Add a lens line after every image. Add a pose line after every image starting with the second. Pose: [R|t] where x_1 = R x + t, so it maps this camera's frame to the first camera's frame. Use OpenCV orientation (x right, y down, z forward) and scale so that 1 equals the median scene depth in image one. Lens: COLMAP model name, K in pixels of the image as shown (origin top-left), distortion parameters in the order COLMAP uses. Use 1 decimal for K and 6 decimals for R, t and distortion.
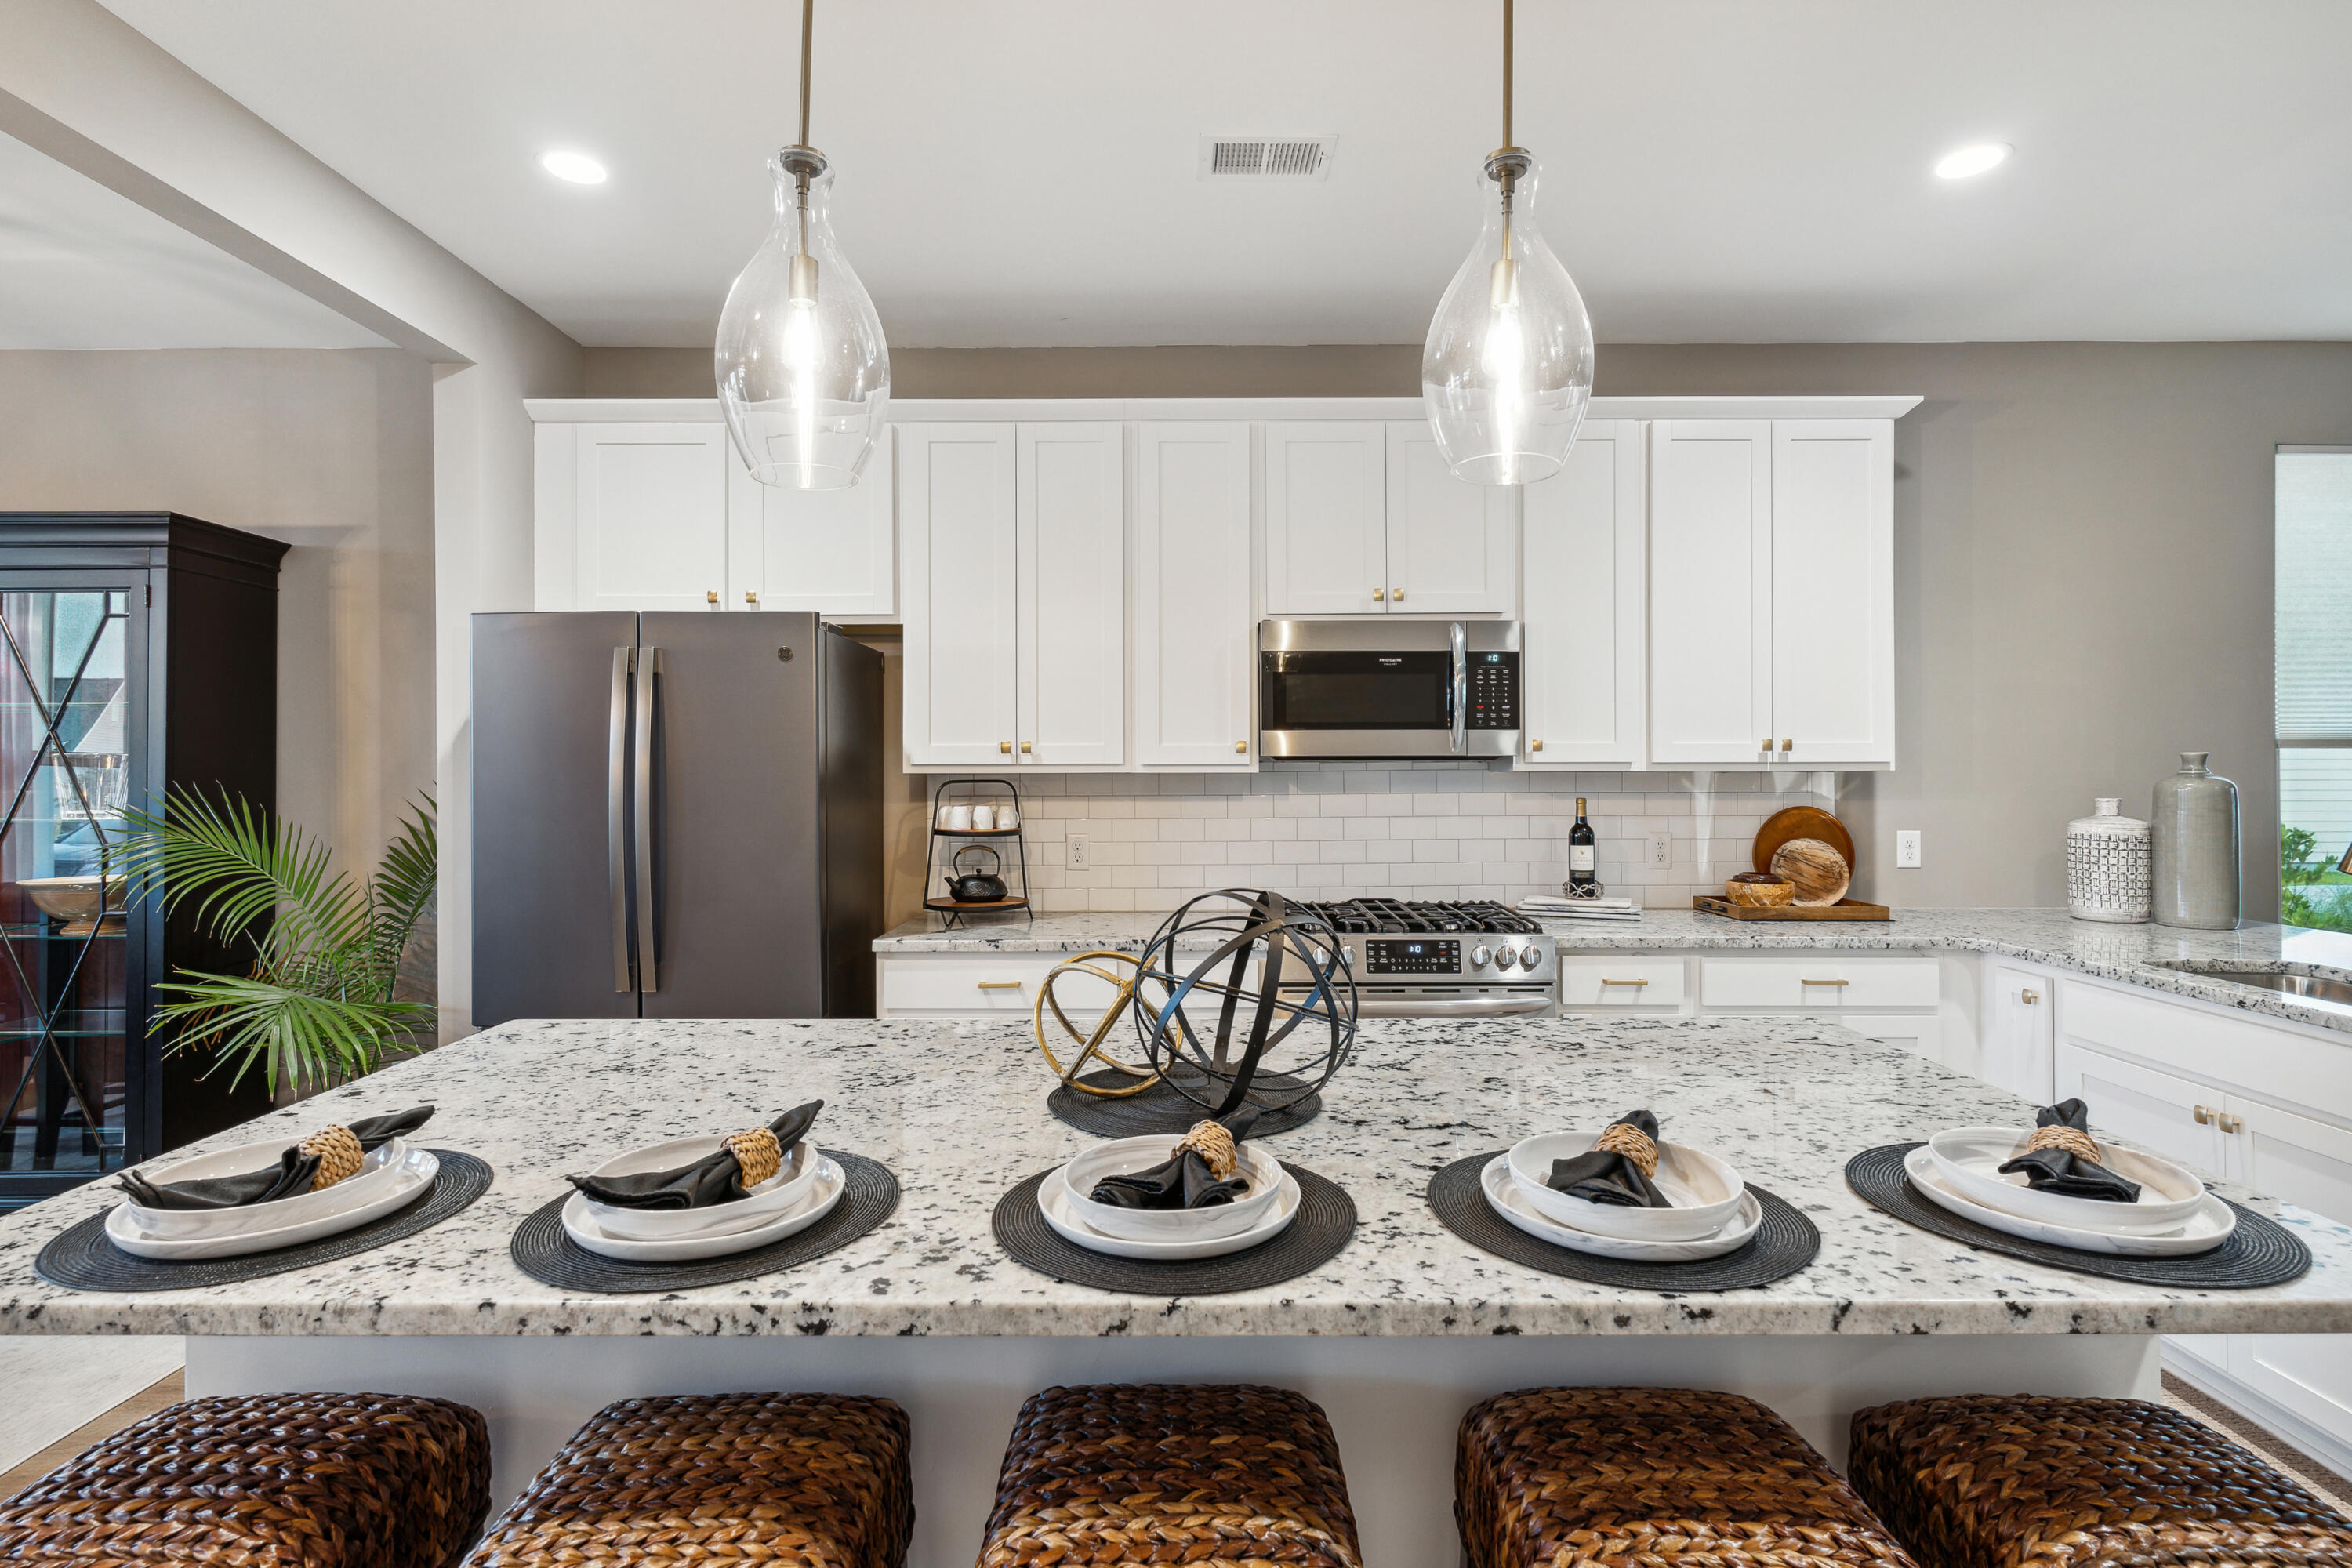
lens RADIAL K [[1145.1, 0, 1174.2], [0, 1145.1, 762.2], [0, 0, 1]] dist [0.000198, 0.000896]
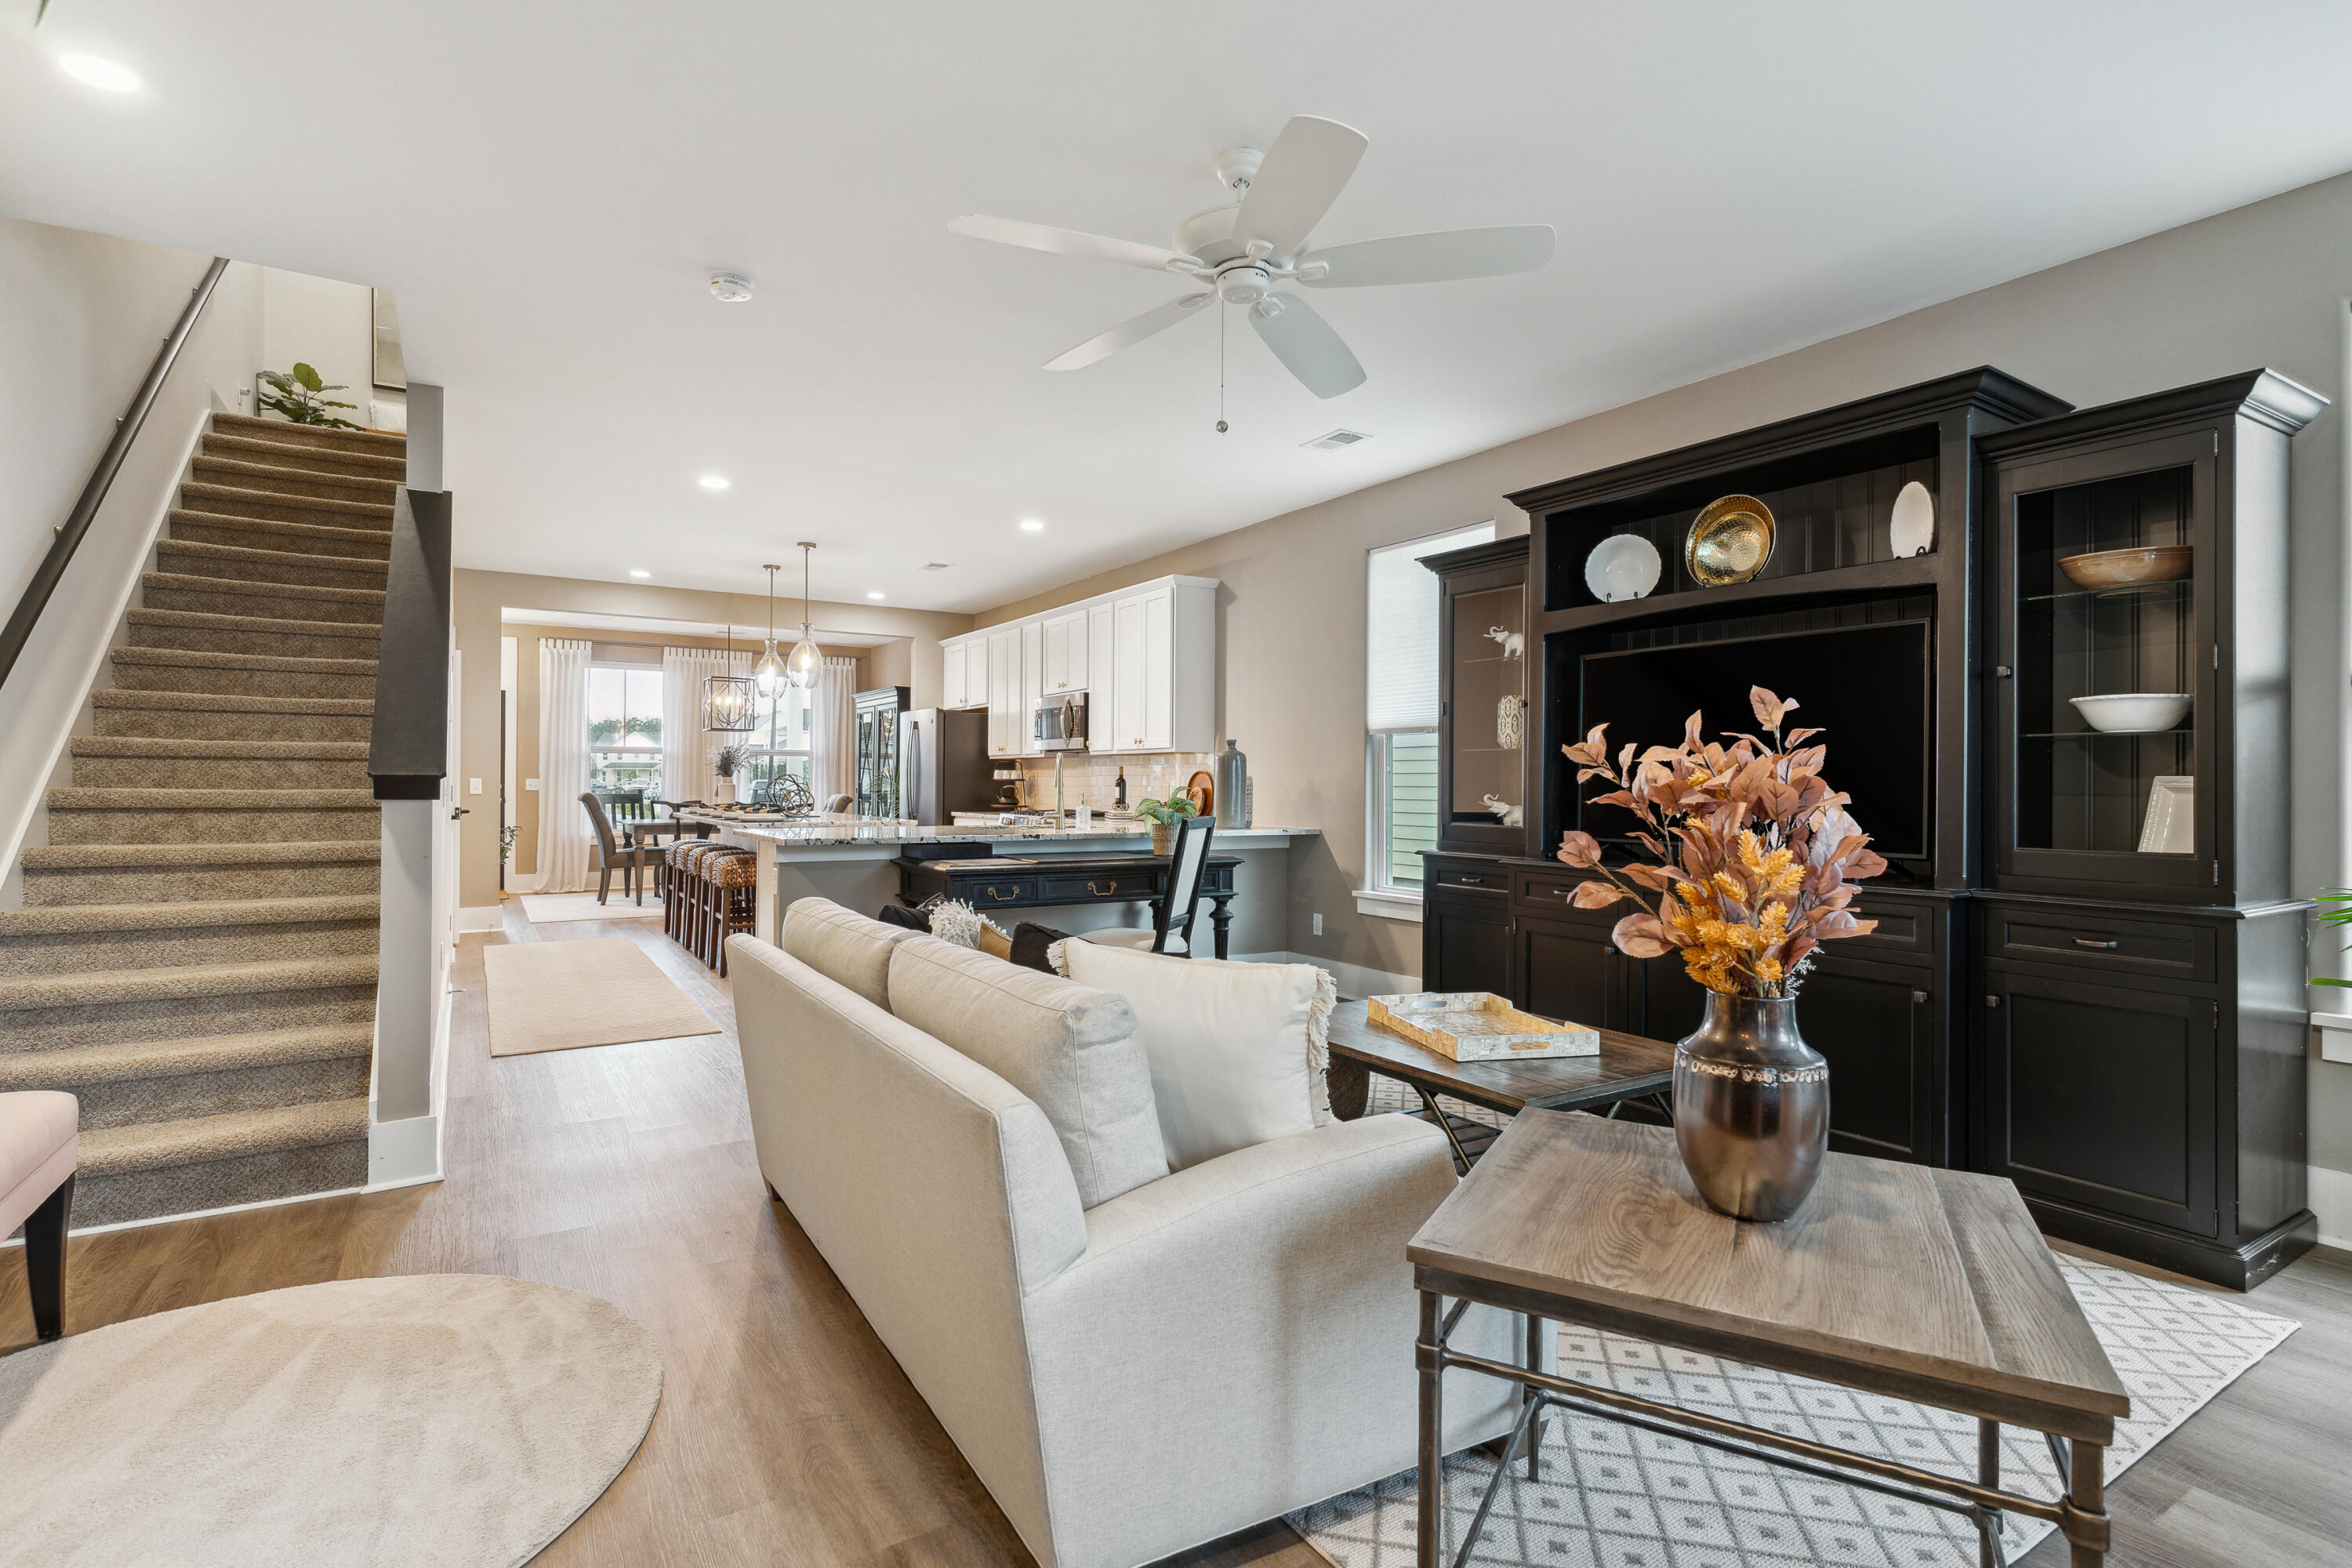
lens RADIAL K [[1145.1, 0, 1174.8], [0, 1145.1, 782.9], [0, 0, 1]] dist [0.000198, 0.000896]
pose [[0.527591, 0.006592, -0.849473, 2.435132], [-0.002022, 0.999977, 0.006503, 0.050995], [0.849496, -0.001713, 0.527592, -0.109887]]
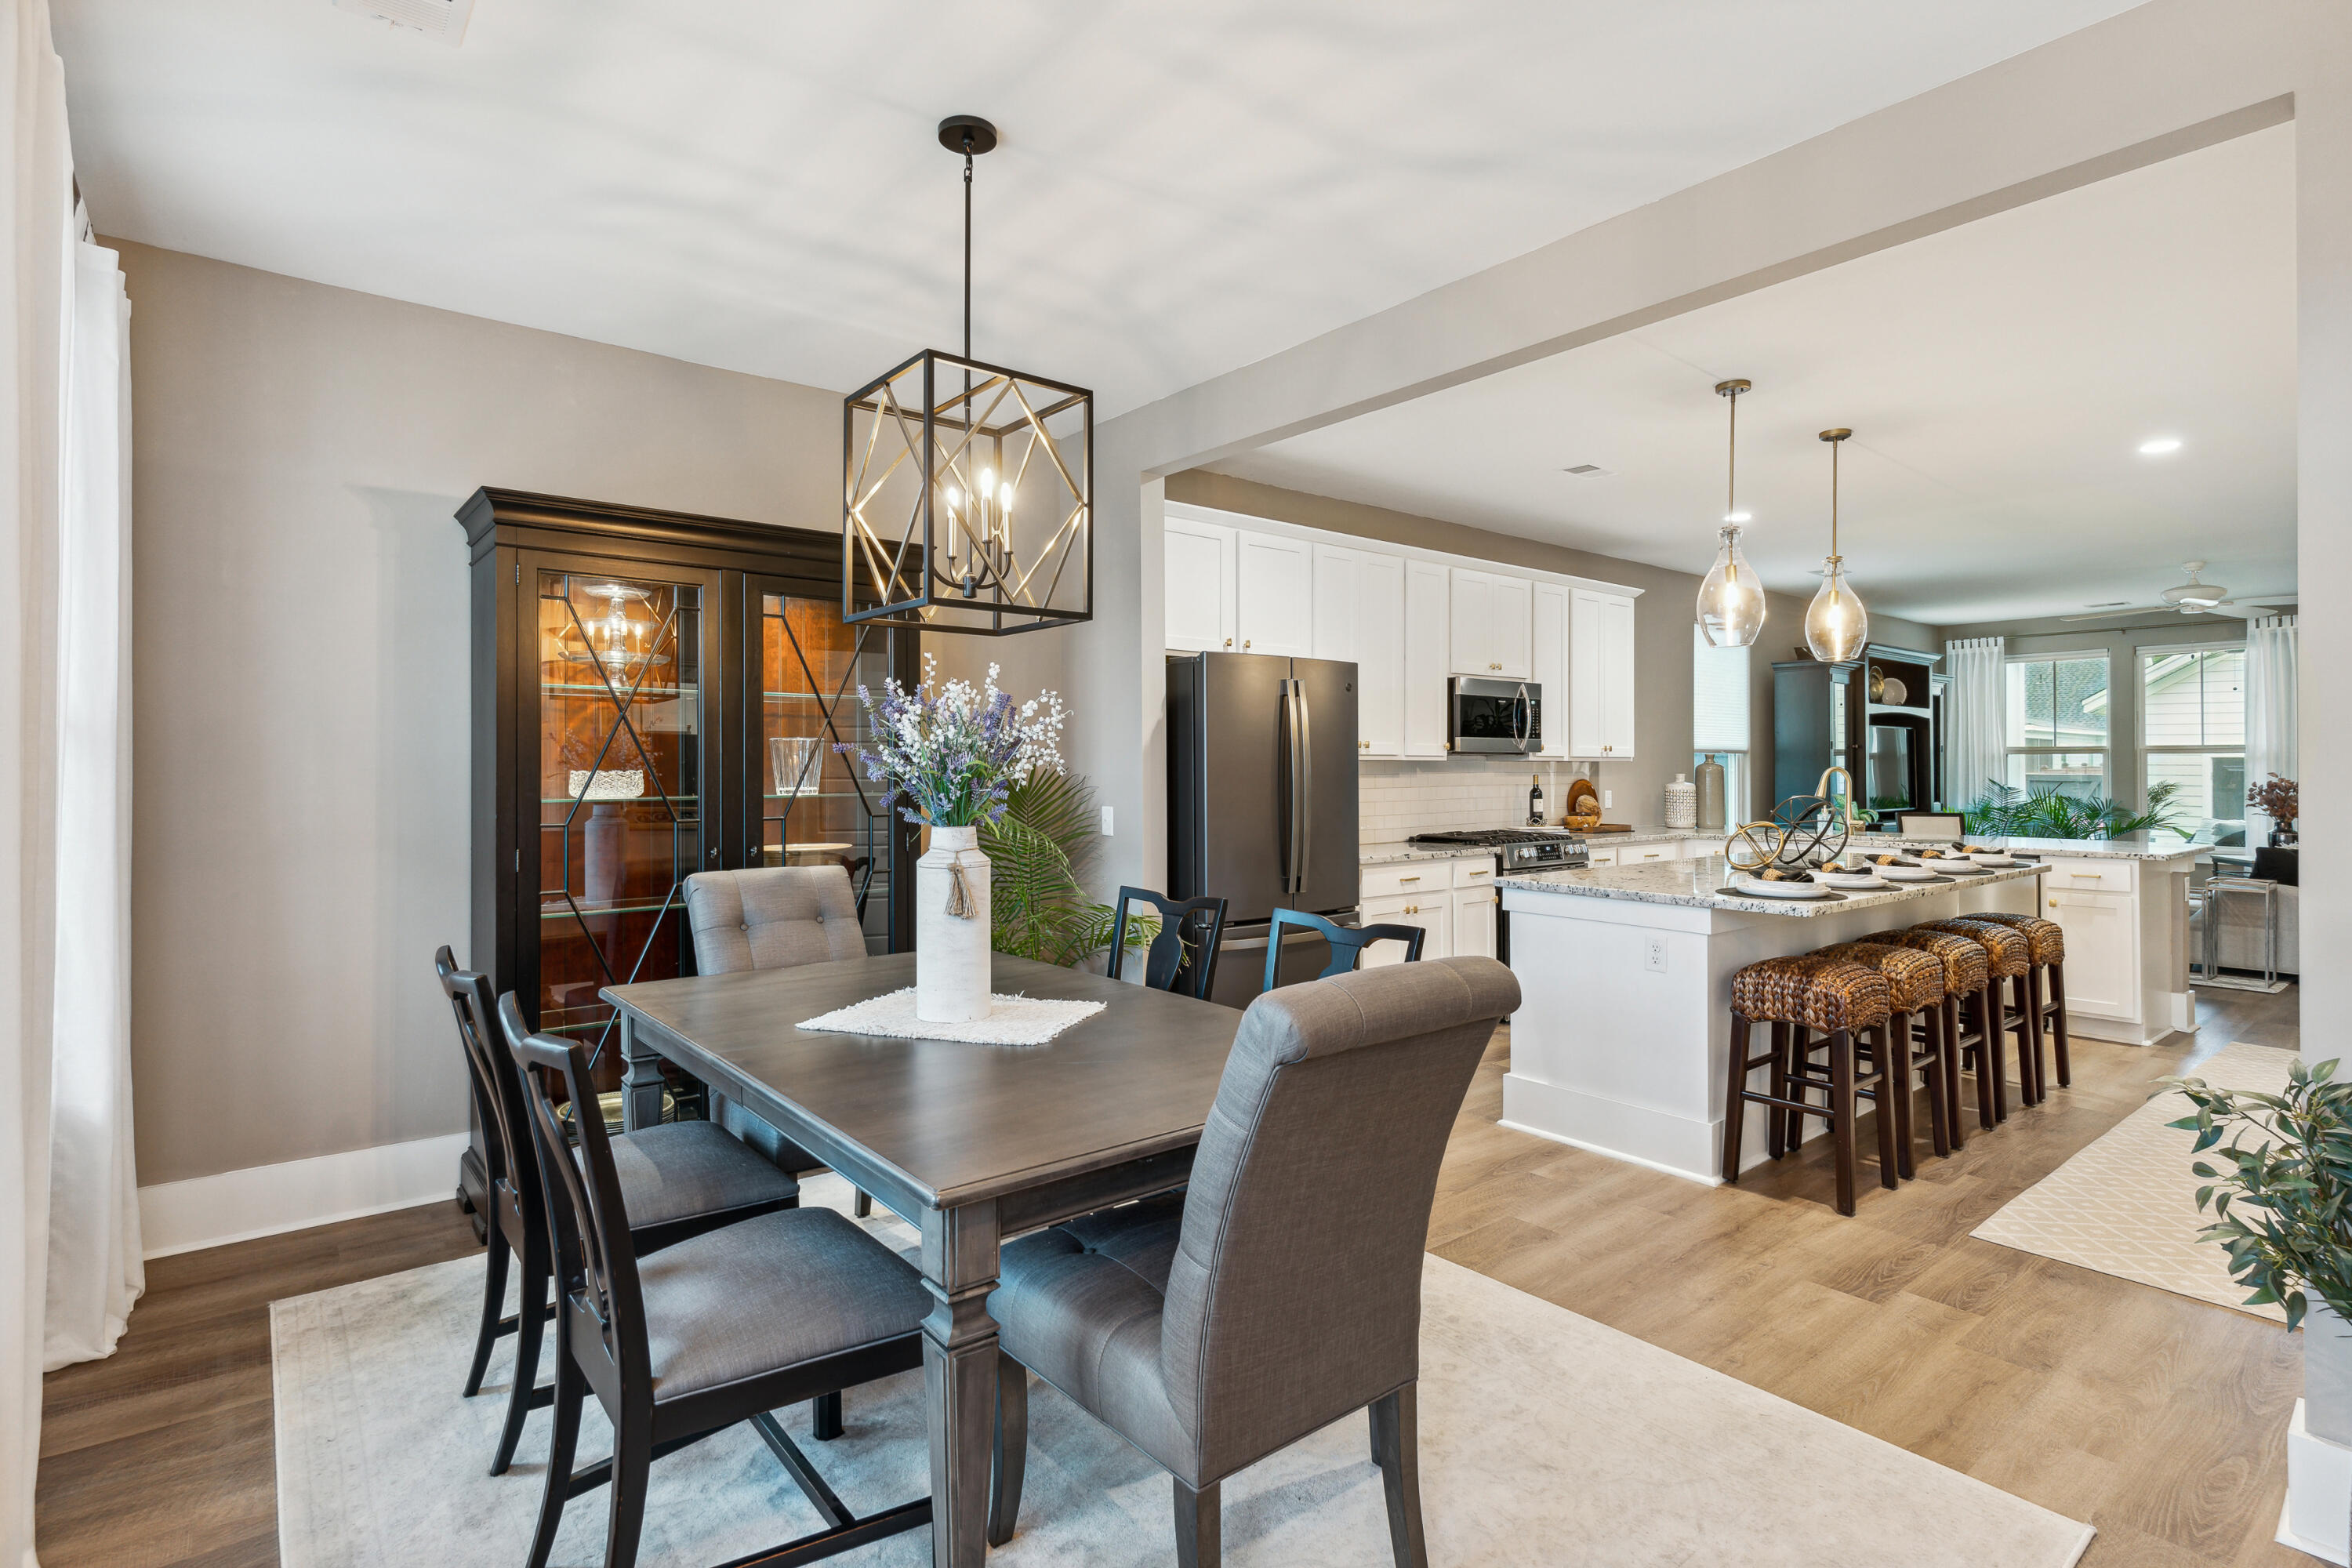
lens RADIAL K [[1145.1, 0, 1181.2], [0, 1145.1, 759.3], [0, 0, 1]] dist [0.000198, 0.000896]
pose [[0.776196, 0.005287, 0.630469, -1.389008], [-0.000819, 0.999972, -0.007378, 0.020976], [-0.630491, 0.005210, 0.776179, -0.131977]]
